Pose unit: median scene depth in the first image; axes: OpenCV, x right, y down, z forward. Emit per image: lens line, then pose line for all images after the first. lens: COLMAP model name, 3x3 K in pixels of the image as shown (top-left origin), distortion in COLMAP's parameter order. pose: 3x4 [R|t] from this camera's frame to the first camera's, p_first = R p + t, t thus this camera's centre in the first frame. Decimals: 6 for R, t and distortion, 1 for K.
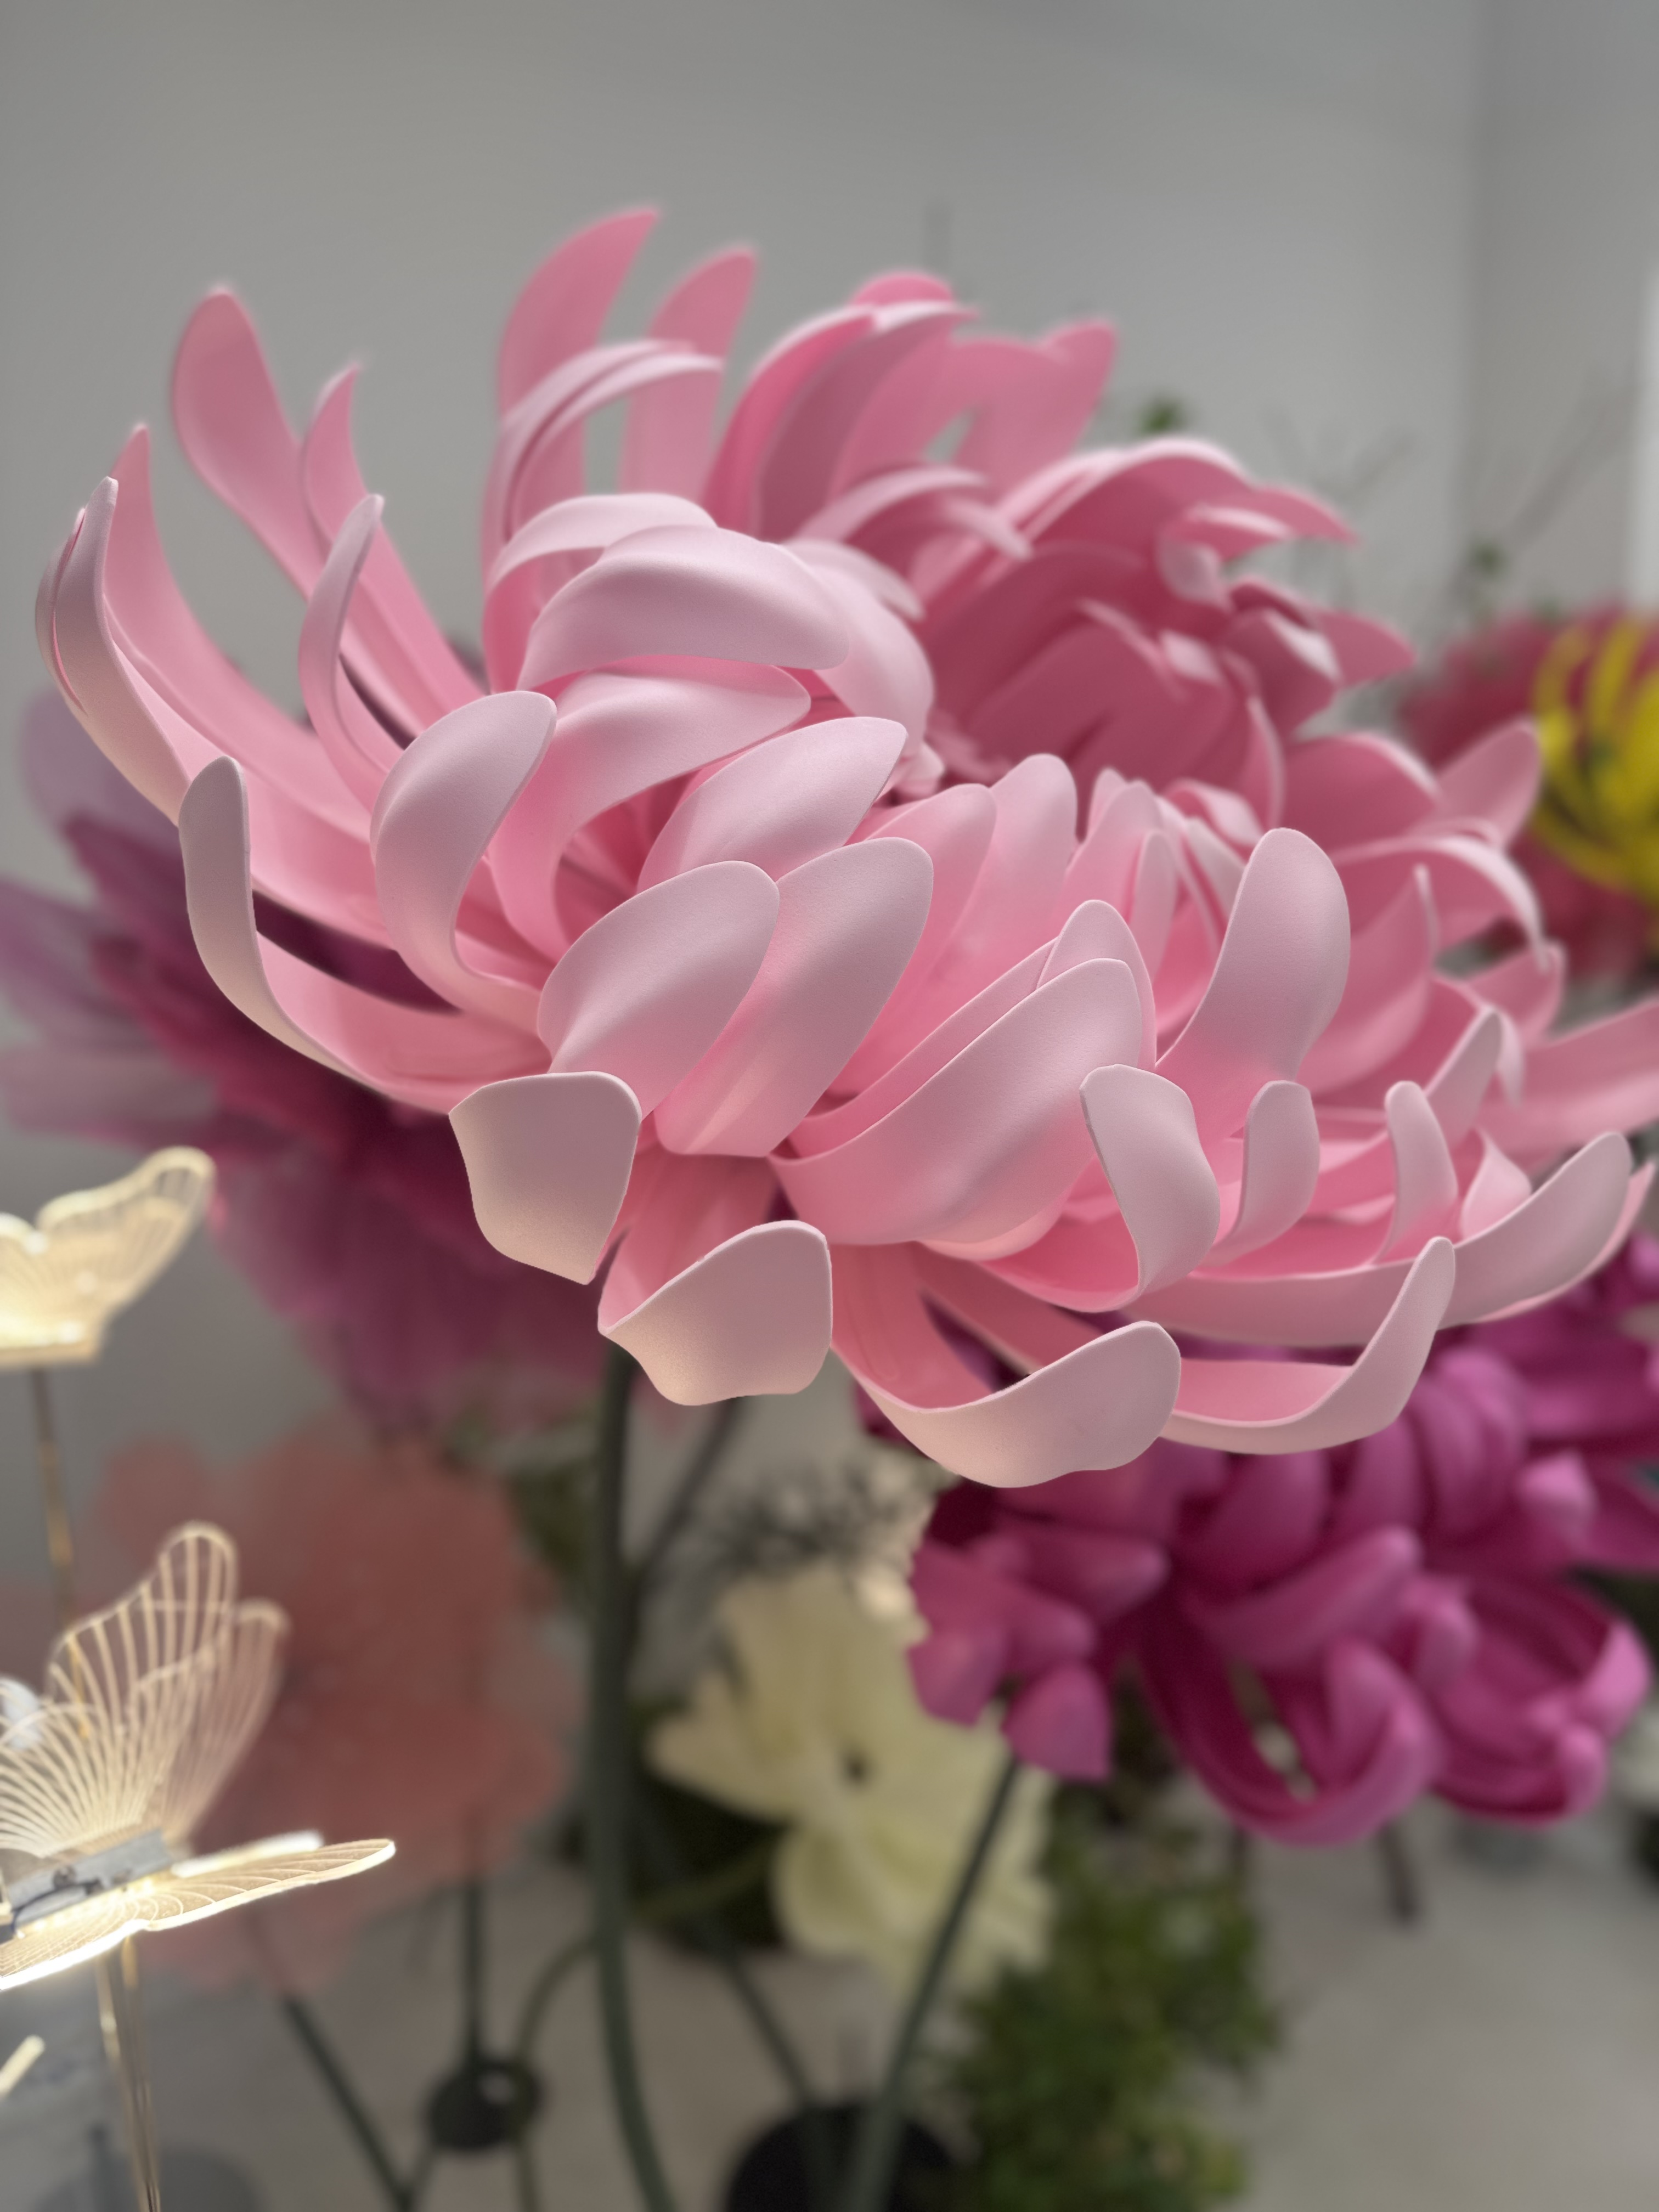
lens RADIAL K [[1561.3, 0, 829.5], [0, 1561.3, 1106.0], [0, 0, 1]] dist [0.070973, -0.112357]
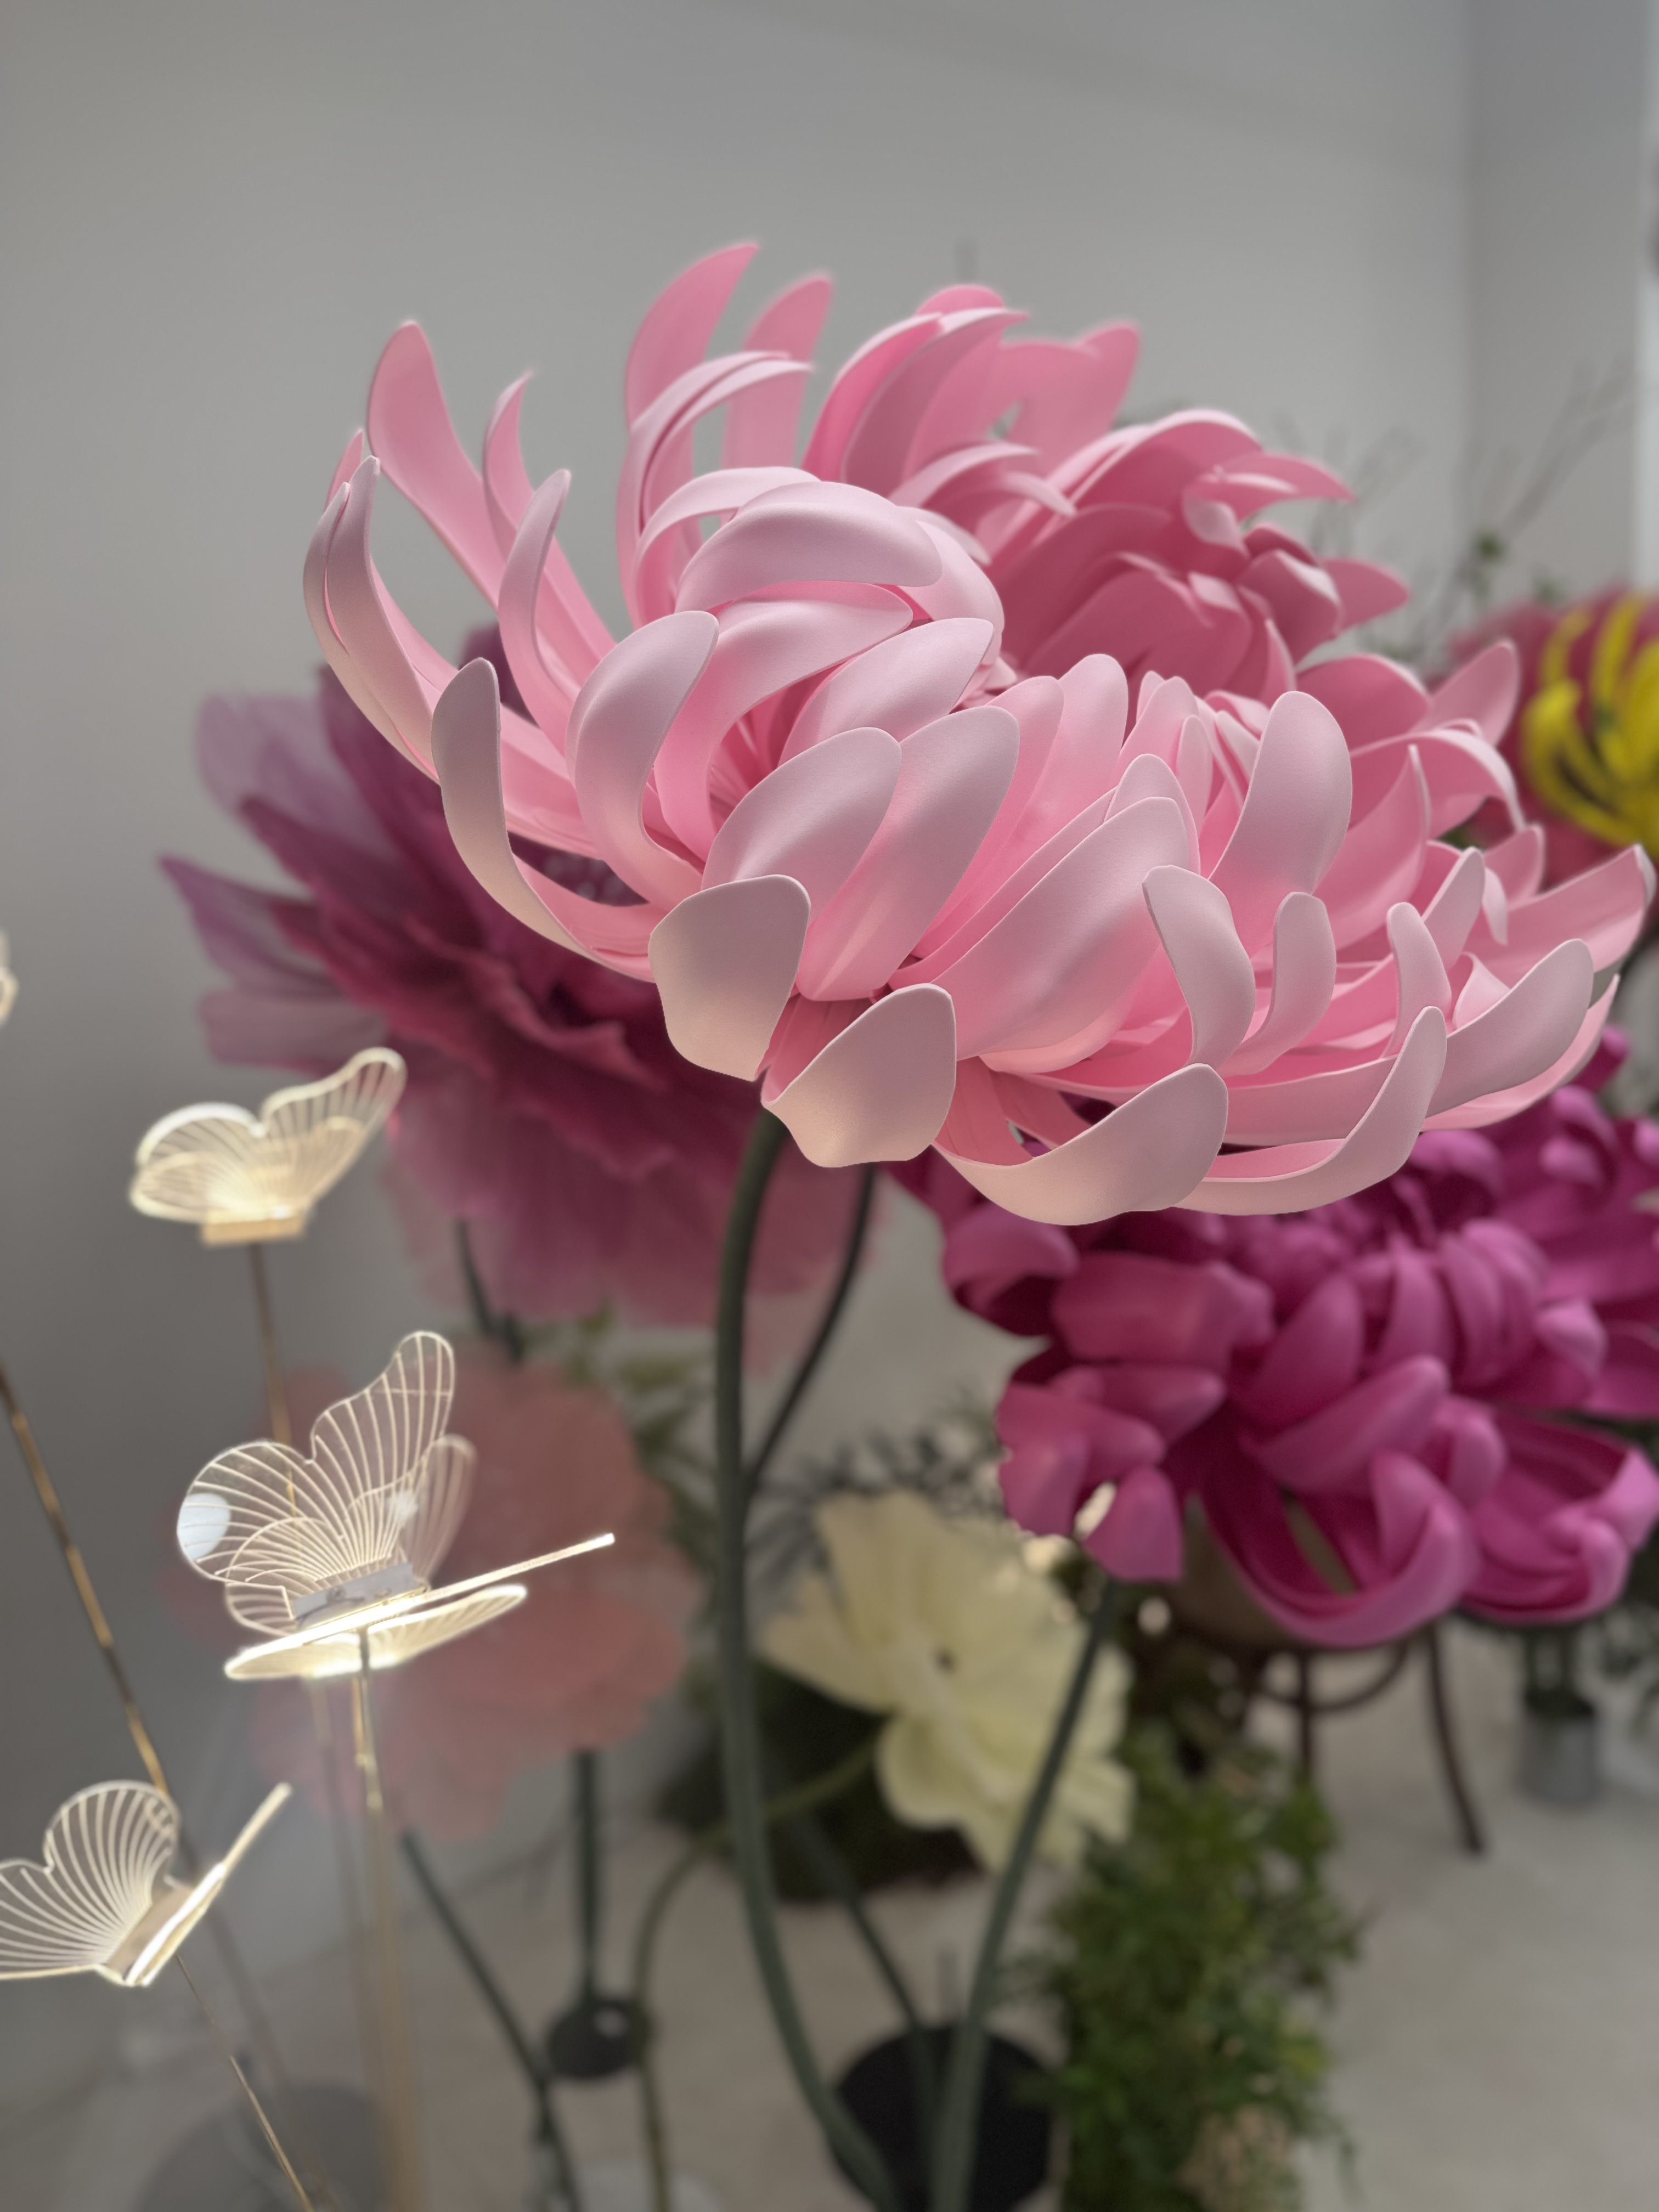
lens RADIAL K [[1568.5, 0, 823.2], [0, 1568.5, 1115.6], [0, 0, 1]] dist [0.095049, -0.130377]
pose [[0.999037, -0.035662, -0.025567, -0.051160], [0.034888, 0.998938, -0.030097, 0.139672], [0.026613, 0.029176, 0.999220, -0.202926]]
